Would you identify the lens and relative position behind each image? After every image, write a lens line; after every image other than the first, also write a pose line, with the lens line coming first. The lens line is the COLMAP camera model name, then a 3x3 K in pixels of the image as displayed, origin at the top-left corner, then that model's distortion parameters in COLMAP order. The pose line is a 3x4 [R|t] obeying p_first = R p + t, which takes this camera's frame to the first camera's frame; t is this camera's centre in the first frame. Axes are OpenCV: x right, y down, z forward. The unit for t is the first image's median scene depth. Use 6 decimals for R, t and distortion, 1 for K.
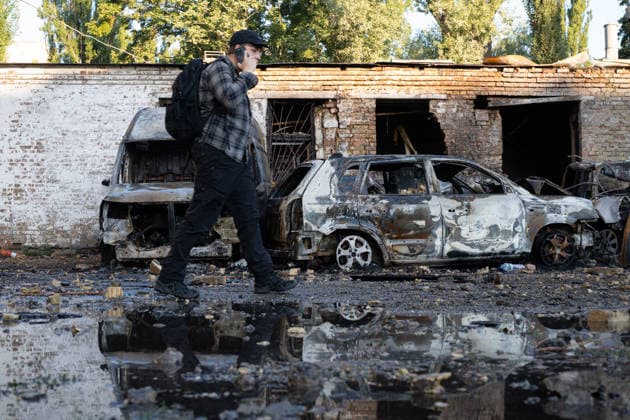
lens RADIAL K [[910.6, 0, 315.0], [0, 910.6, 210.0], [0, 0, 1]] dist [-0.012101, -0.129689]
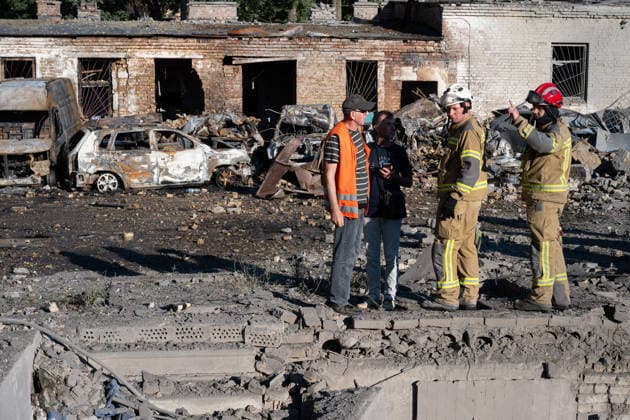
lens RADIAL K [[1054.8, 0, 315.0], [0, 1054.8, 210.0], [0, 0, 1]] dist [0.031244, 0.074200]
pose [[0.995333, -0.004967, 0.096374, 0.232820], [-0.009973, 0.988032, 0.153923, -0.212515], [-0.095985, -0.154166, 0.983372, -1.054625]]
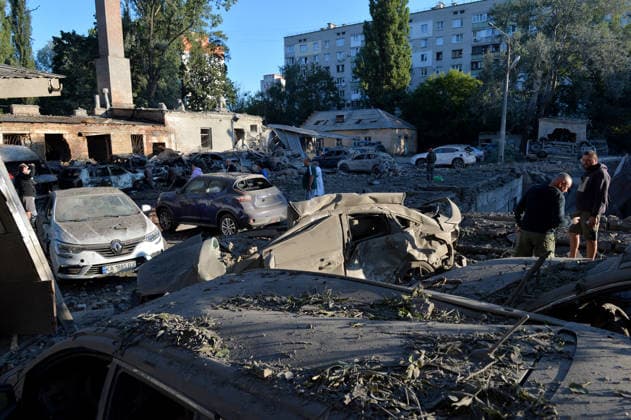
lens RADIAL K [[431.7, 0, 315.5], [0, 431.7, 210.0], [0, 0, 1]] dist [-0.002128, -0.005286]
pose [[0.585254, -0.133729, 0.799746, -0.829652], [-0.017097, 0.984052, 0.177059, -0.205727], [-0.810669, -0.117298, 0.573634, -0.787573]]
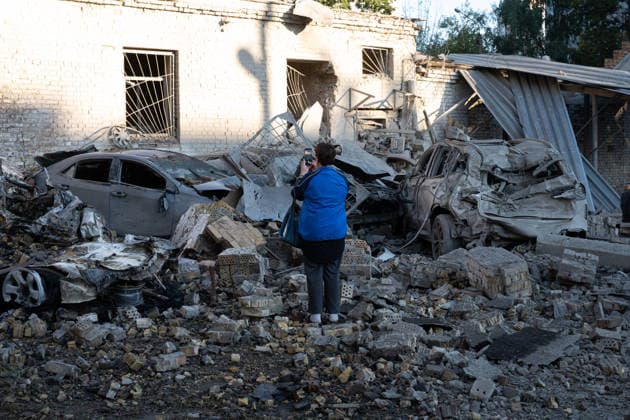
lens RADIAL K [[910.6, 0, 315.0], [0, 910.6, 210.0], [0, 0, 1]] dist [-0.012101, -0.129689]
pose [[0.811644, -0.045387, 0.582387, 0.482532], [-0.012879, 0.995344, 0.095519, -0.112318], [-0.584010, -0.085028, 0.807281, 0.197008]]
